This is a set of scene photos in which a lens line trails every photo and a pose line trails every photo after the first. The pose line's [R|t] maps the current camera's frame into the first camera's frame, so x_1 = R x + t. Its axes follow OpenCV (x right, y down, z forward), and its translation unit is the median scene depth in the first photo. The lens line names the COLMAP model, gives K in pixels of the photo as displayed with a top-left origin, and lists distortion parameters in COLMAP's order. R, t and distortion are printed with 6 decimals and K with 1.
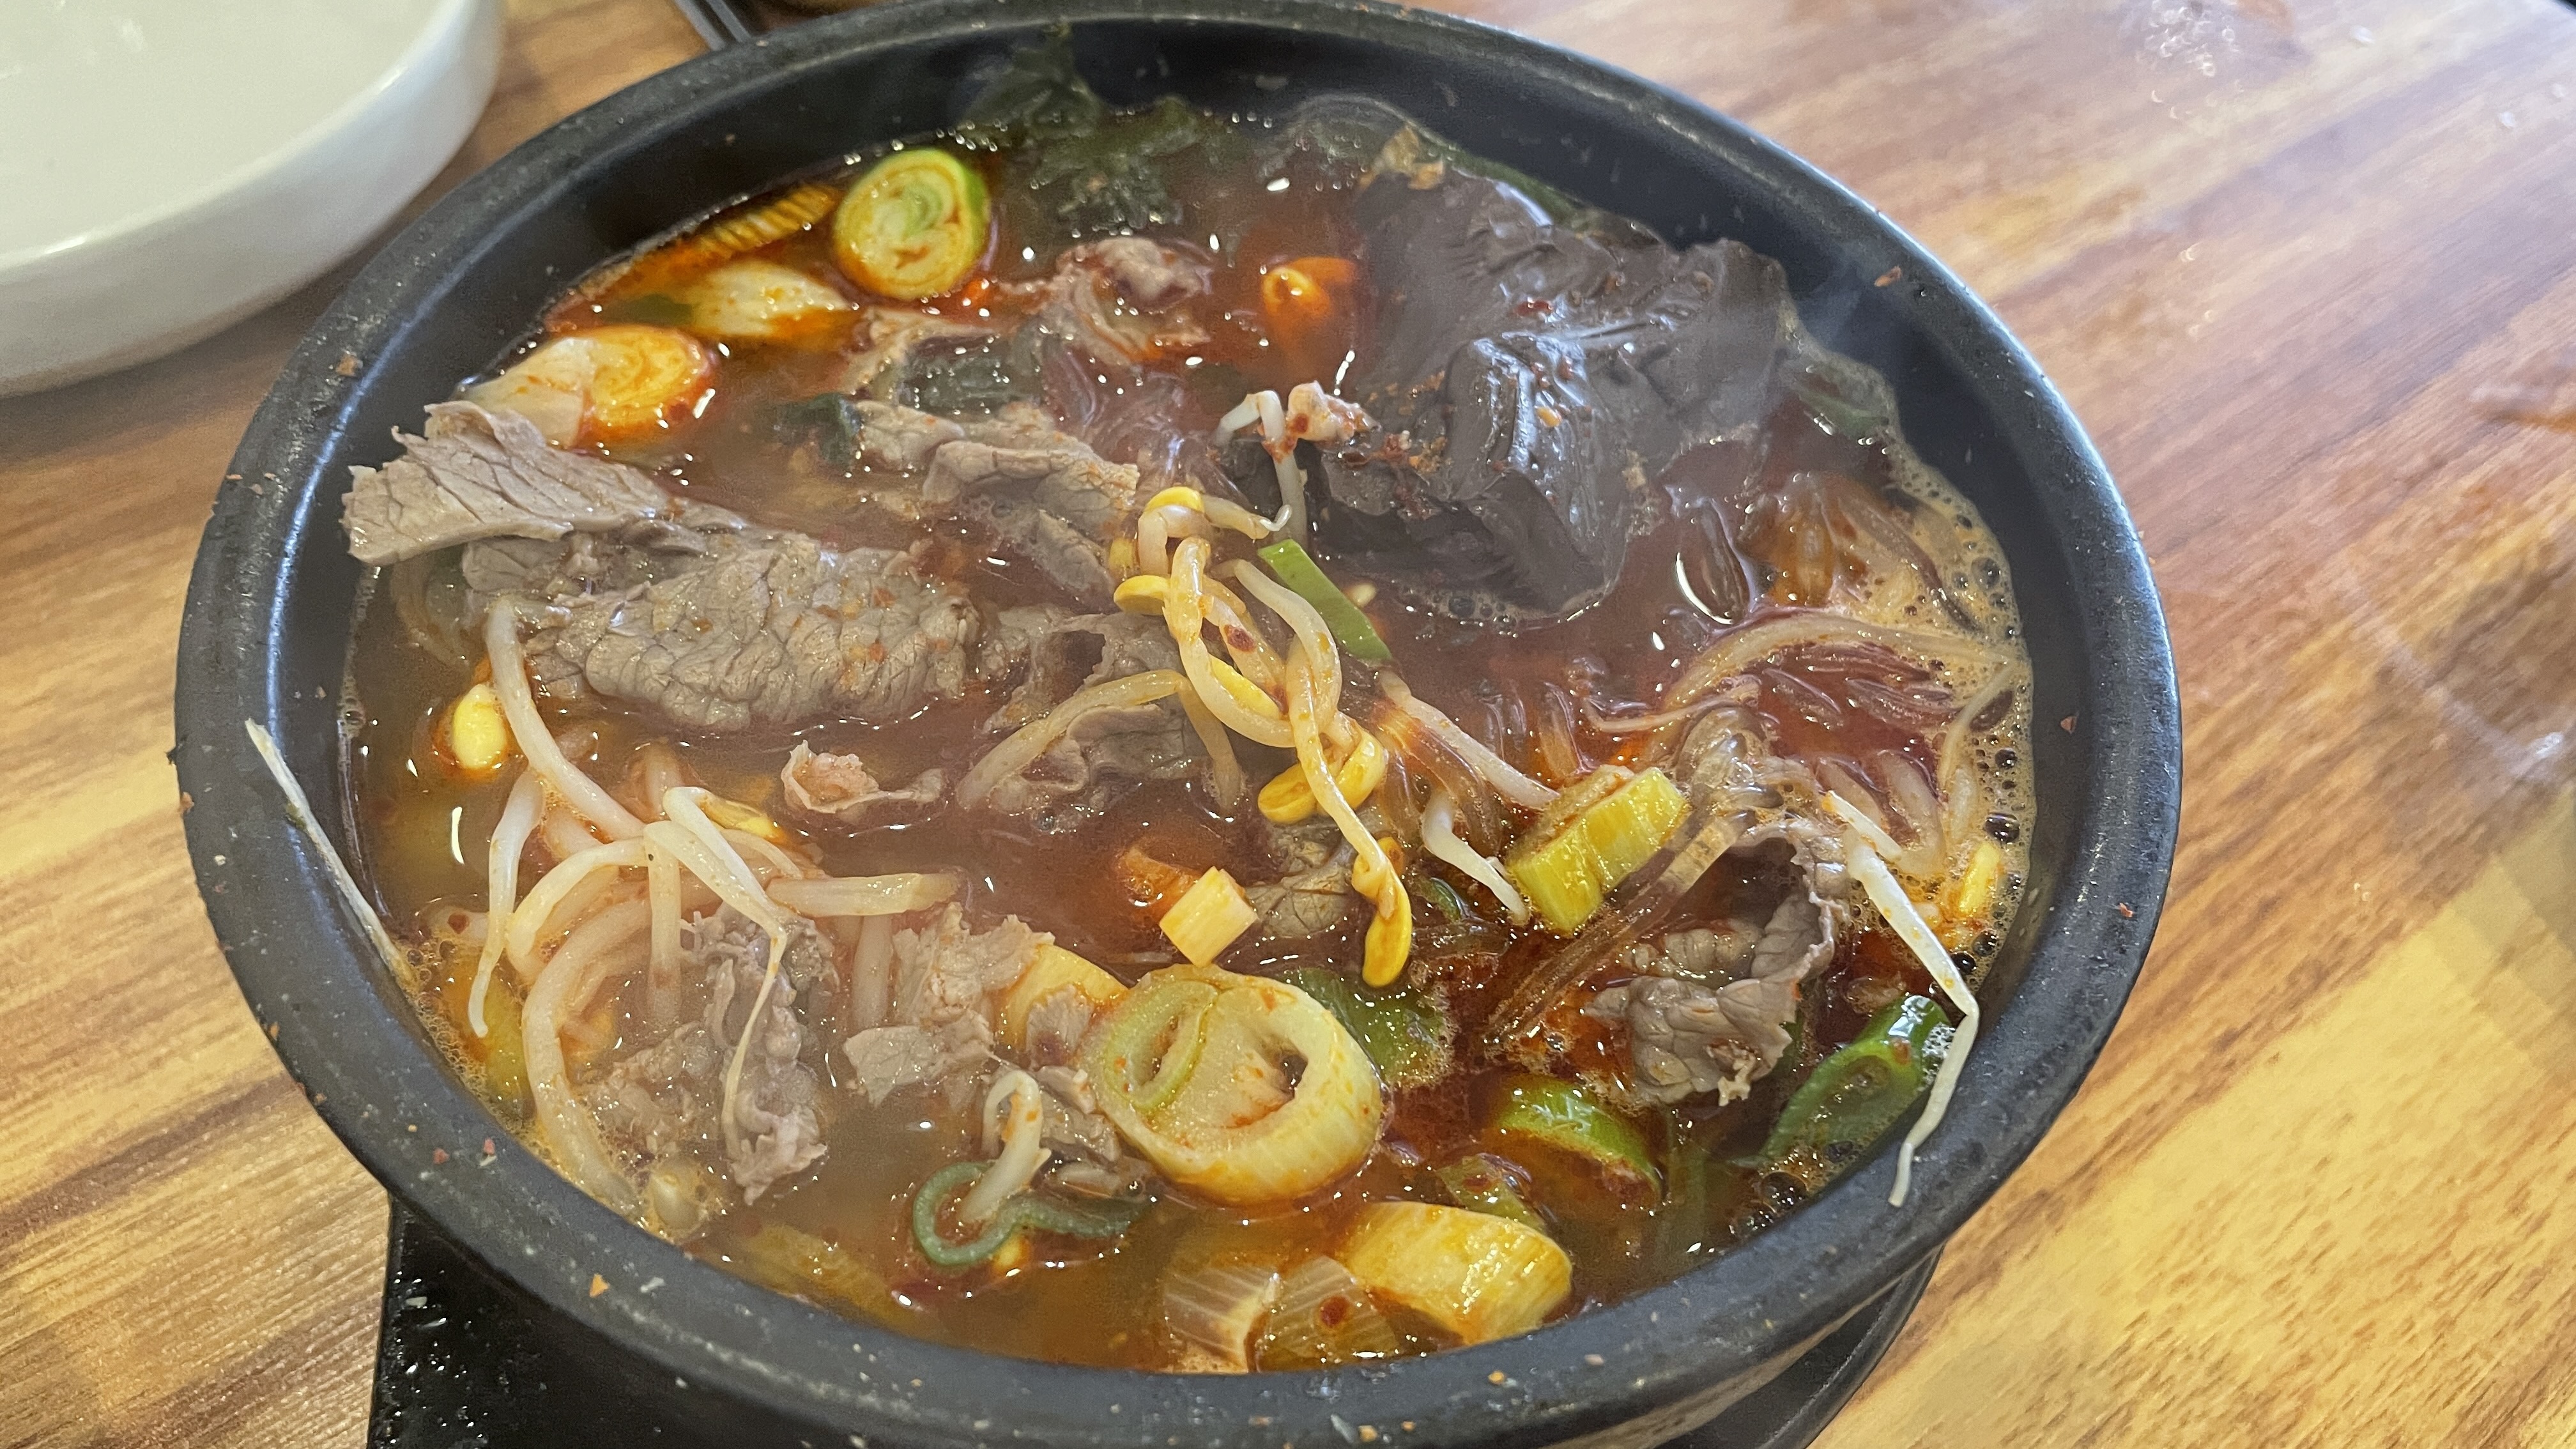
lens RADIAL K [[1941.1, 0, 1293.3], [0, 1941.1, 738.1], [0, 0, 1]] dist [0.030337, -0.031160]
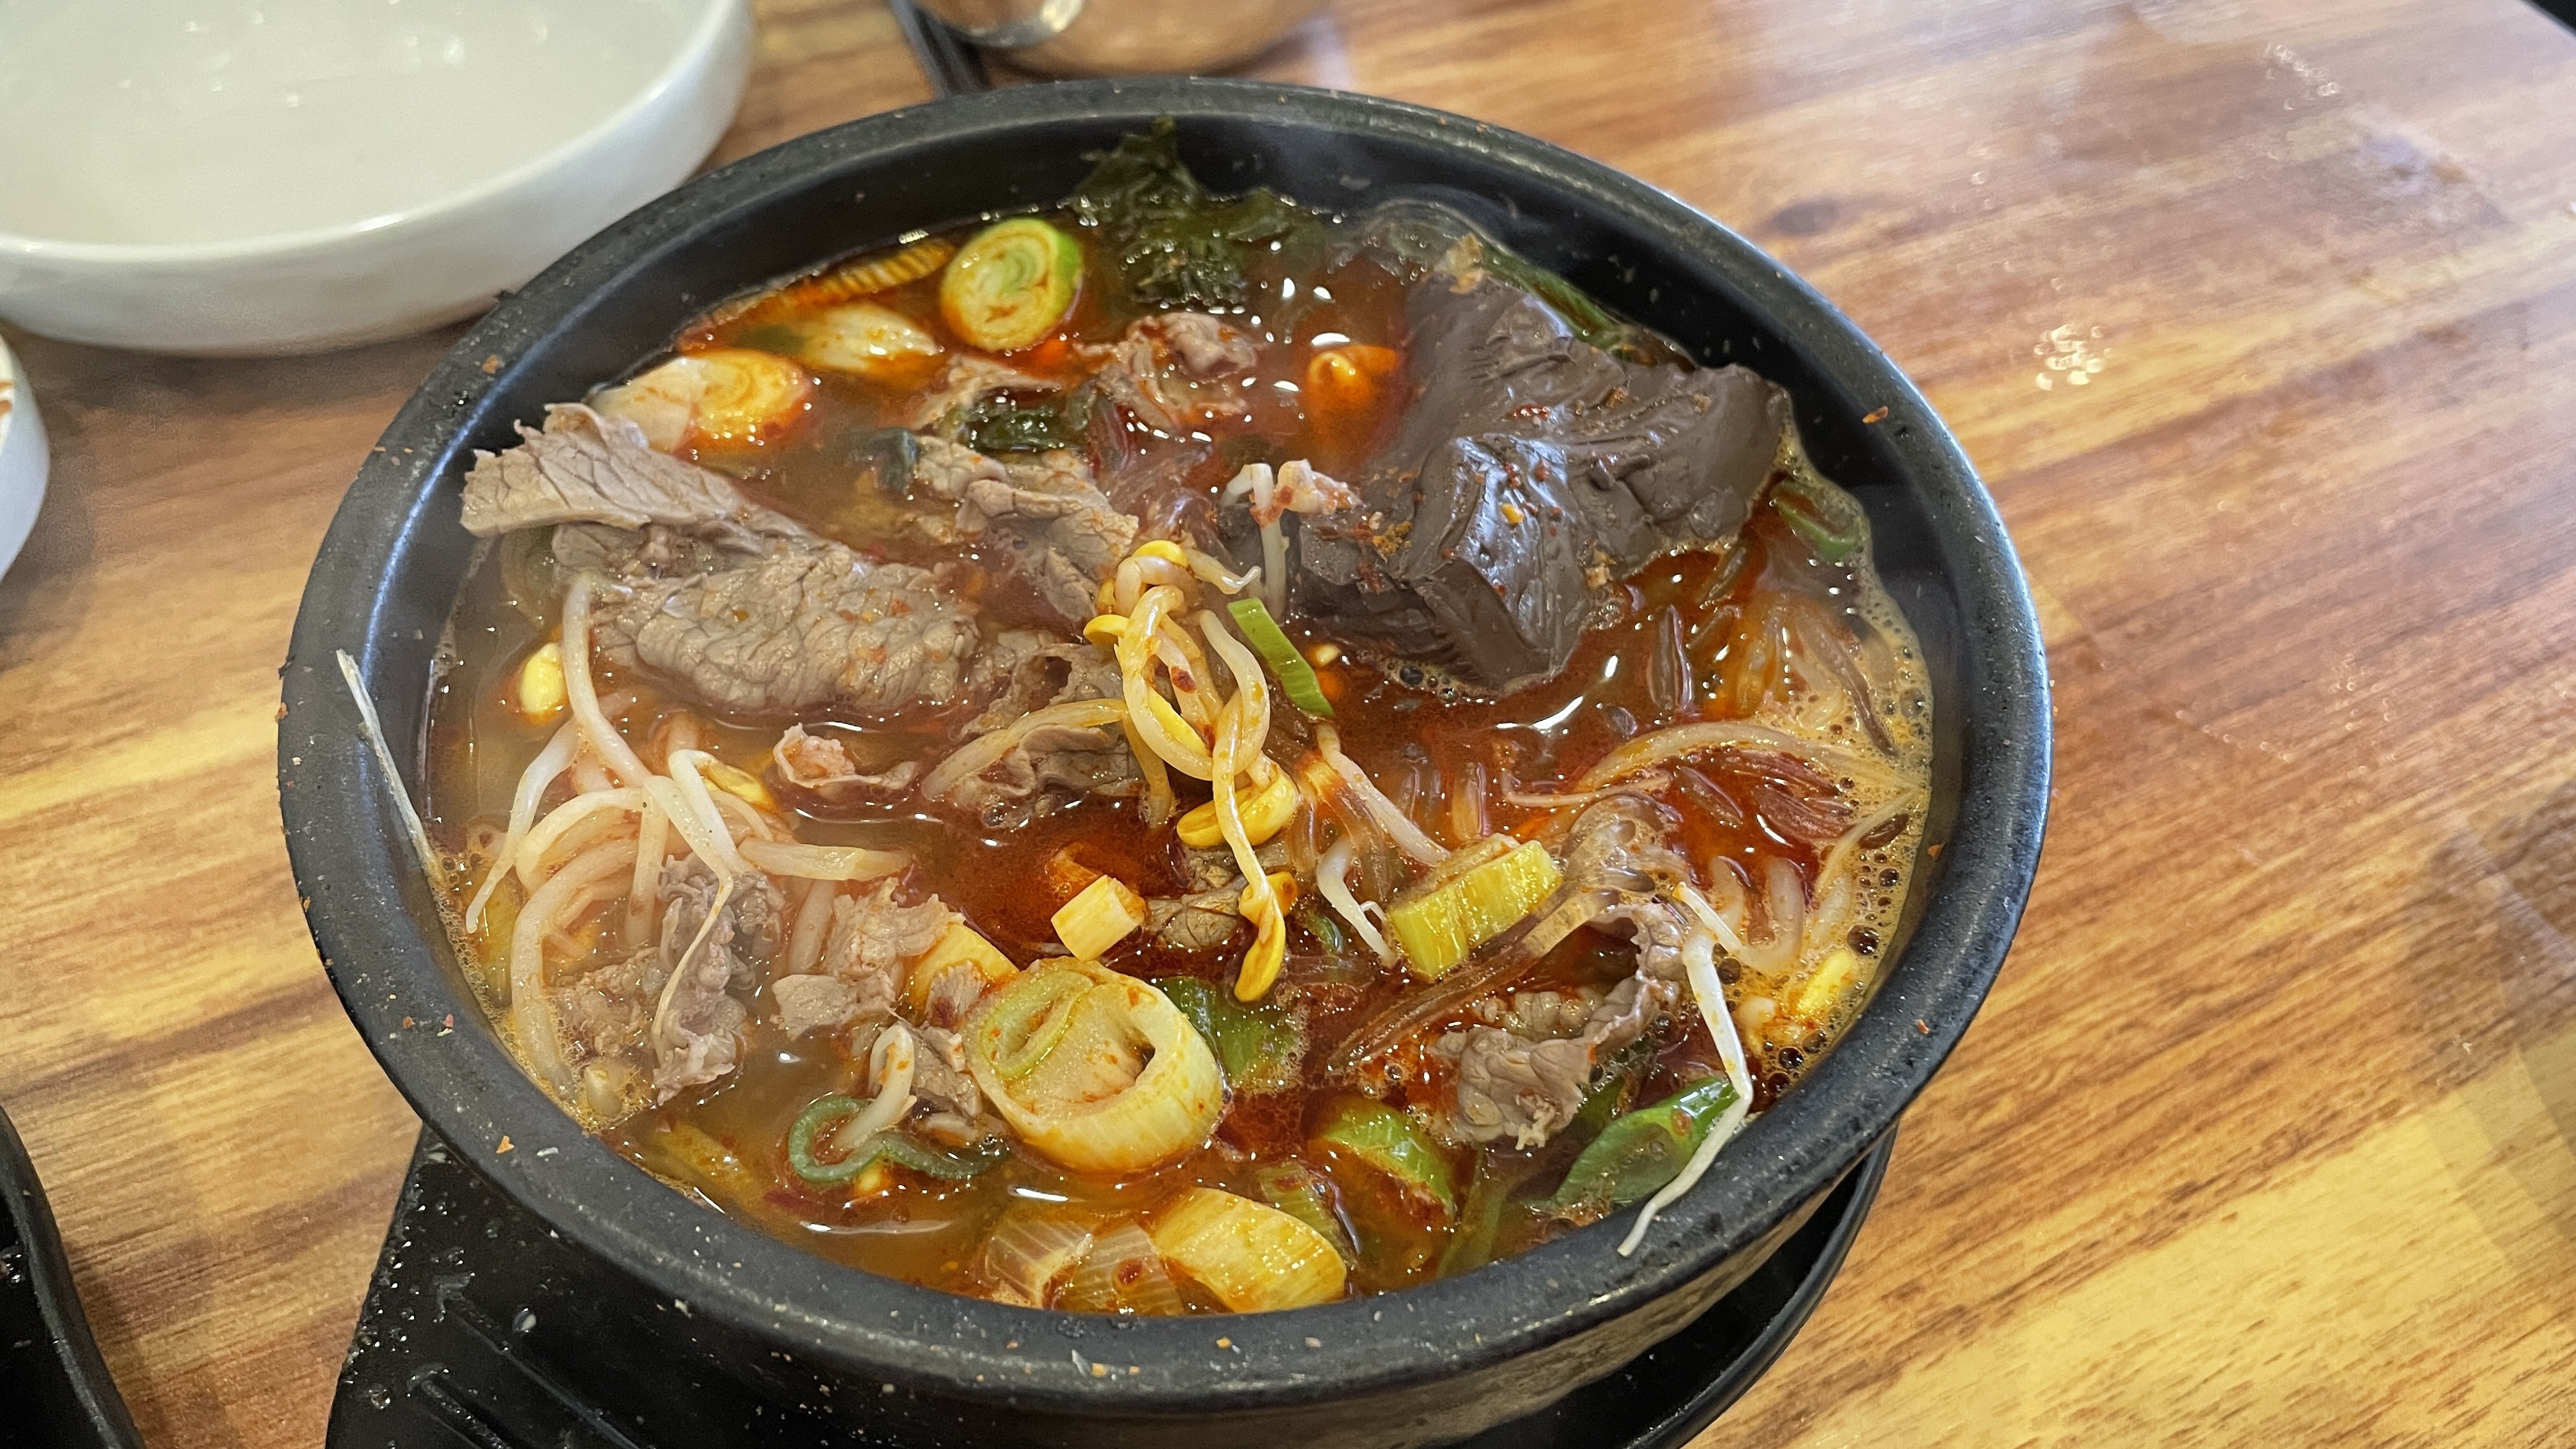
lens RADIAL K [[1941.1, 0, 1293.0], [0, 1941.1, 731.3], [0, 0, 1]] dist [0.030337, -0.031160]
pose [[0.983038, 0.120771, -0.138027, 0.175526], [-0.124254, 0.992107, -0.016876, -0.009761], [0.134900, 0.033740, 0.990285, -0.095950]]
